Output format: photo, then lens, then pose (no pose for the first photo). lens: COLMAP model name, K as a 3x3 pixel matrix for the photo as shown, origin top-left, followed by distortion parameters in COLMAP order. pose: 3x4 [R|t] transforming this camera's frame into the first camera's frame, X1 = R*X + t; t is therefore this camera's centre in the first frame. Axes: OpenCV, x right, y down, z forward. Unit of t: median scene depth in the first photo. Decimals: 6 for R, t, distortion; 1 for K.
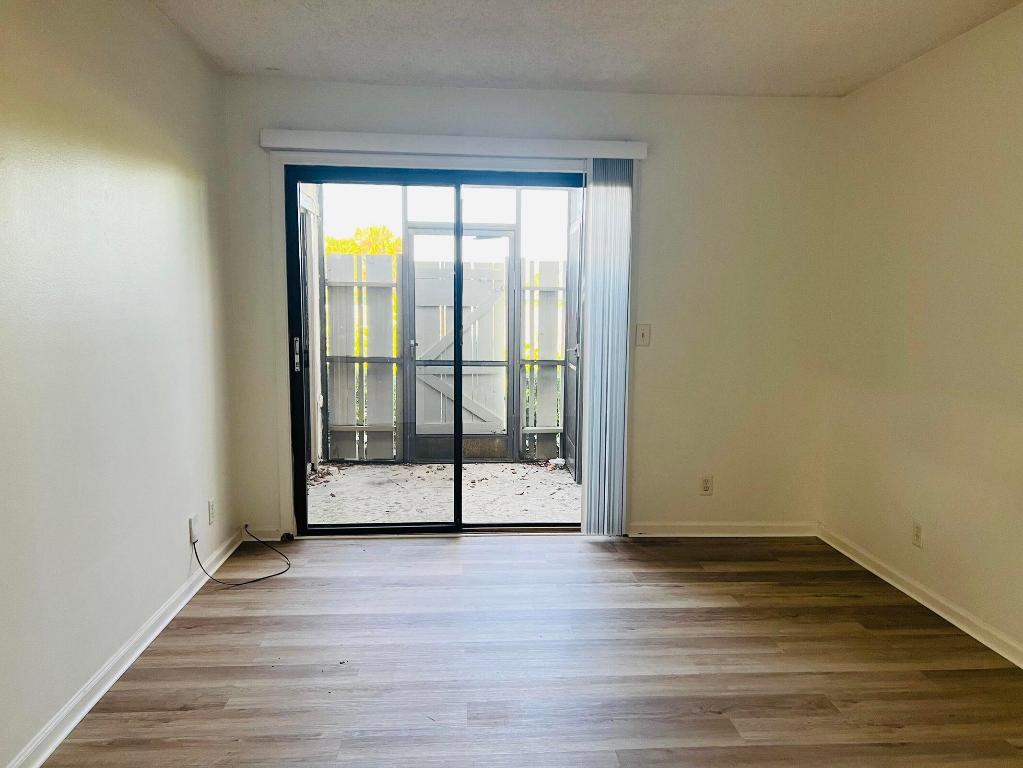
lens RADIAL K [[761.8, 0, 510.3], [0, 761.8, 389.9], [0, 0, 1]] dist [-0.008996, -0.012124]
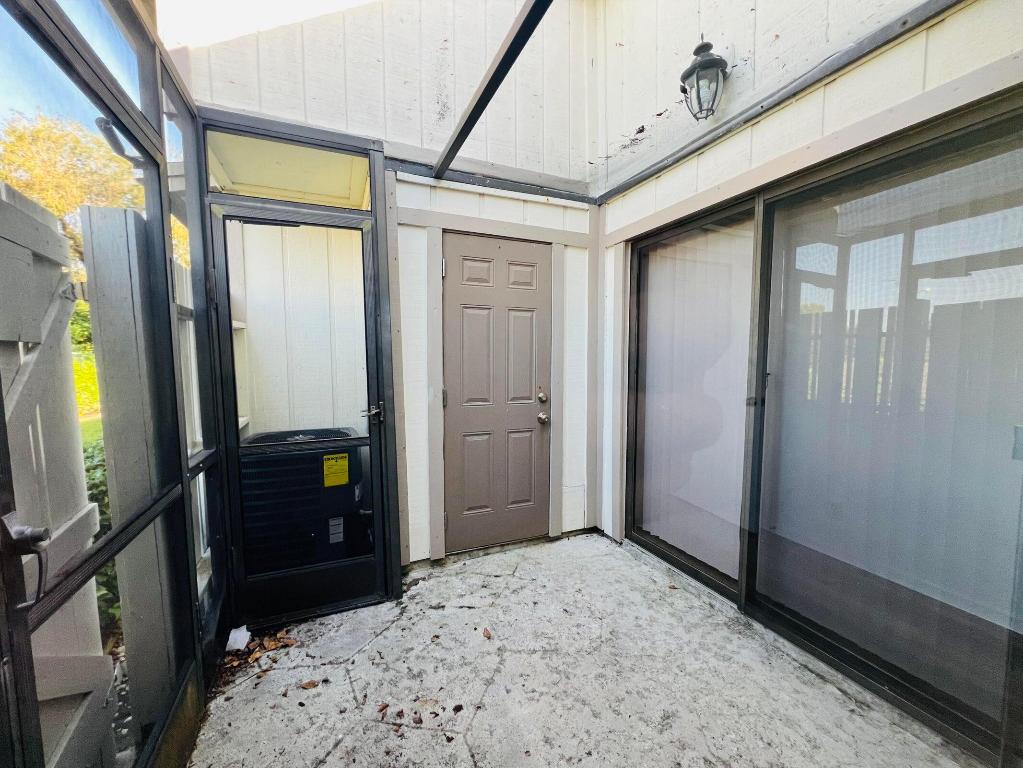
lens RADIAL K [[409.1, 0, 509.2], [0, 409.1, 385.6], [0, 0, 1]] dist [-0.017186, -0.000663]
pose [[-0.340231, -0.088138, 0.936202, -0.396538], [0.097594, 0.986912, 0.128379, -0.154888], [-0.935264, 0.135046, -0.327177, 1.392846]]
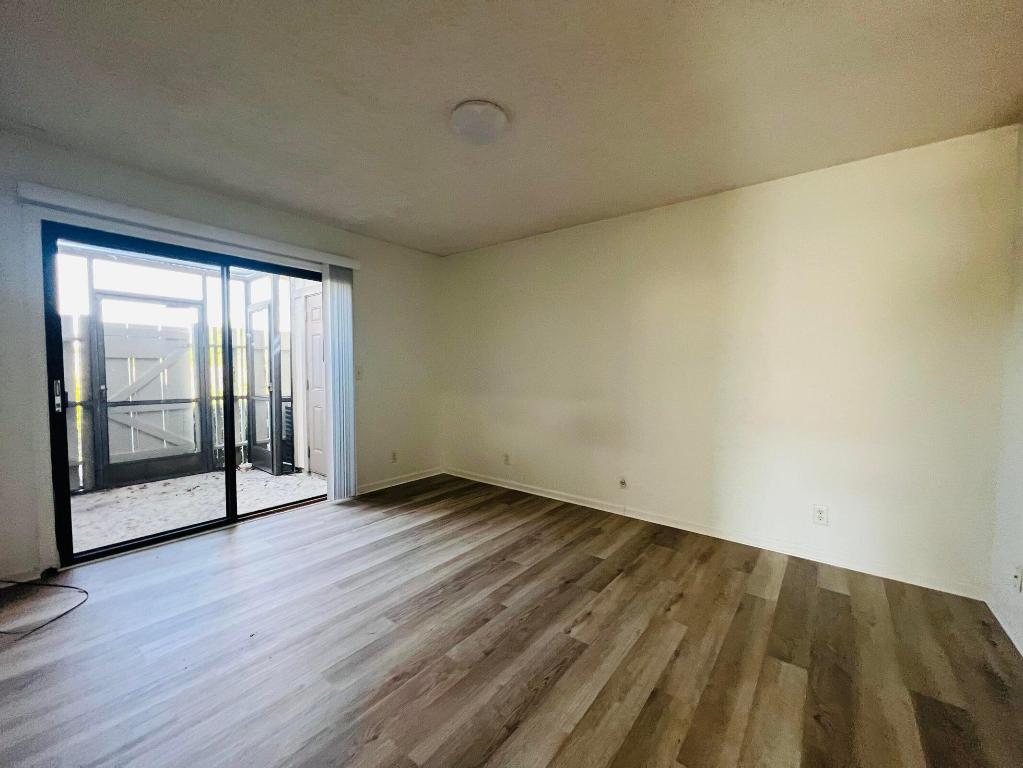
lens RADIAL K [[409.1, 0, 513.0], [0, 409.1, 378.5], [0, 0, 1]] dist [-0.017186, -0.000663]
pose [[0.662450, -0.026137, 0.748650, -0.283920], [0.085776, 0.995465, -0.041145, 0.007719], [-0.744179, 0.091473, 0.661688, 0.154606]]
